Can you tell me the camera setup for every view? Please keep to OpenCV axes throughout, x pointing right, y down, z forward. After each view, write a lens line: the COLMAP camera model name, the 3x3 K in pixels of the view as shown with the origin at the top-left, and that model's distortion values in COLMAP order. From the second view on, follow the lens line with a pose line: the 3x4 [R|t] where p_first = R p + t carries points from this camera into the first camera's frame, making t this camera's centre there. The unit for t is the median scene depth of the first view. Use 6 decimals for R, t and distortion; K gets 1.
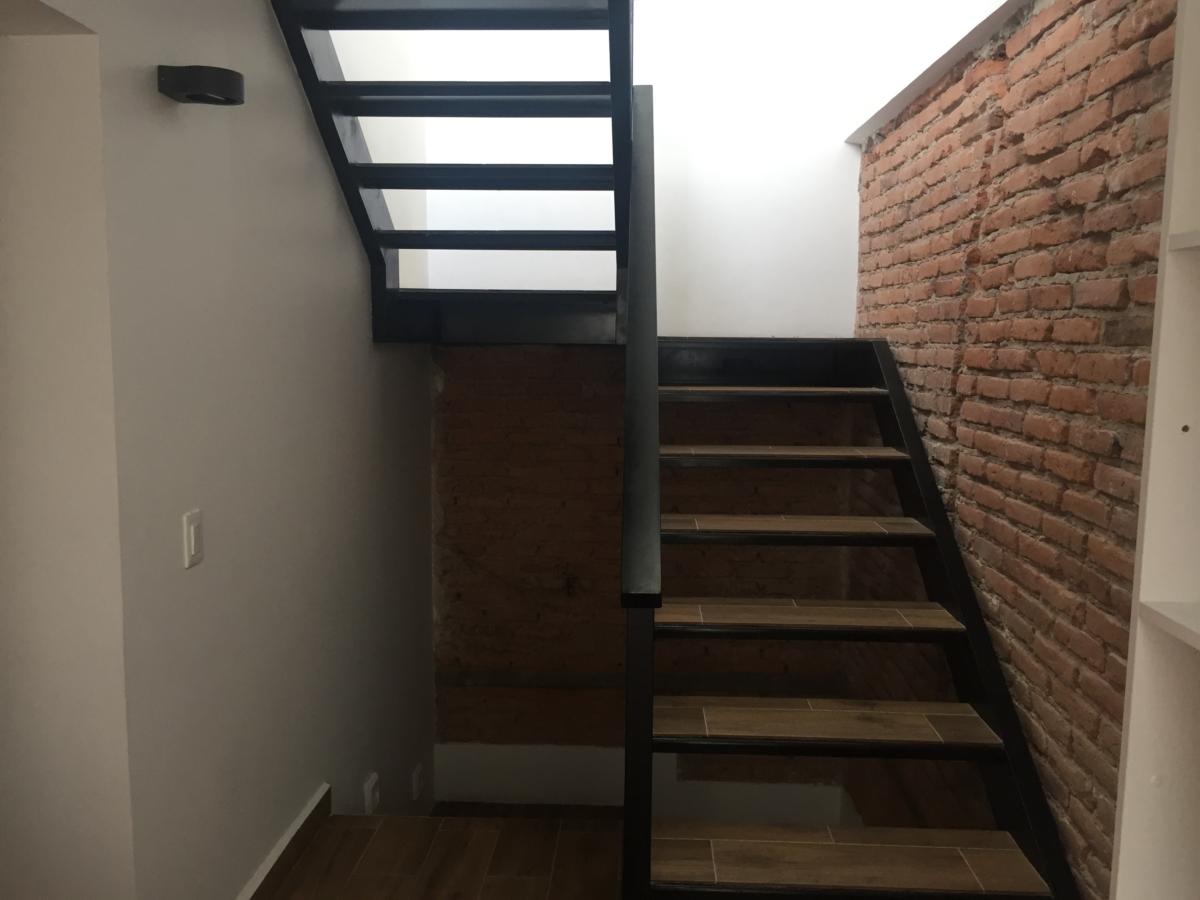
lens RADIAL K [[1043.0, 0, 600.9], [0, 1043.0, 446.0], [0, 0, 1]] dist [0.088352, -0.120262]
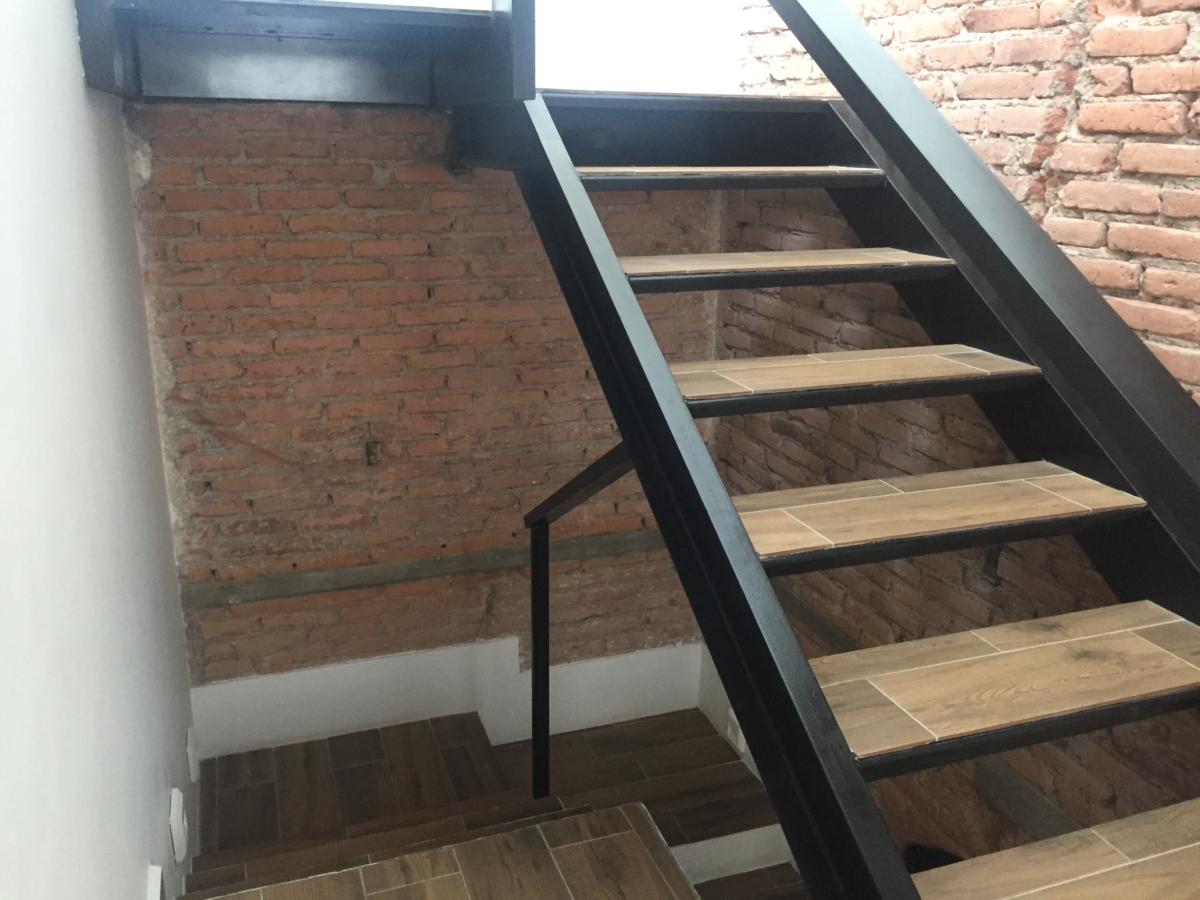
lens RADIAL K [[1043.0, 0, 600.9], [0, 1043.0, 446.0], [0, 0, 1]] dist [0.088352, -0.120262]
pose [[0.922054, -0.108000, 0.371689, -0.154465], [0.032123, 0.978323, 0.204579, -0.015294], [-0.385726, -0.176693, 0.905536, 0.281864]]
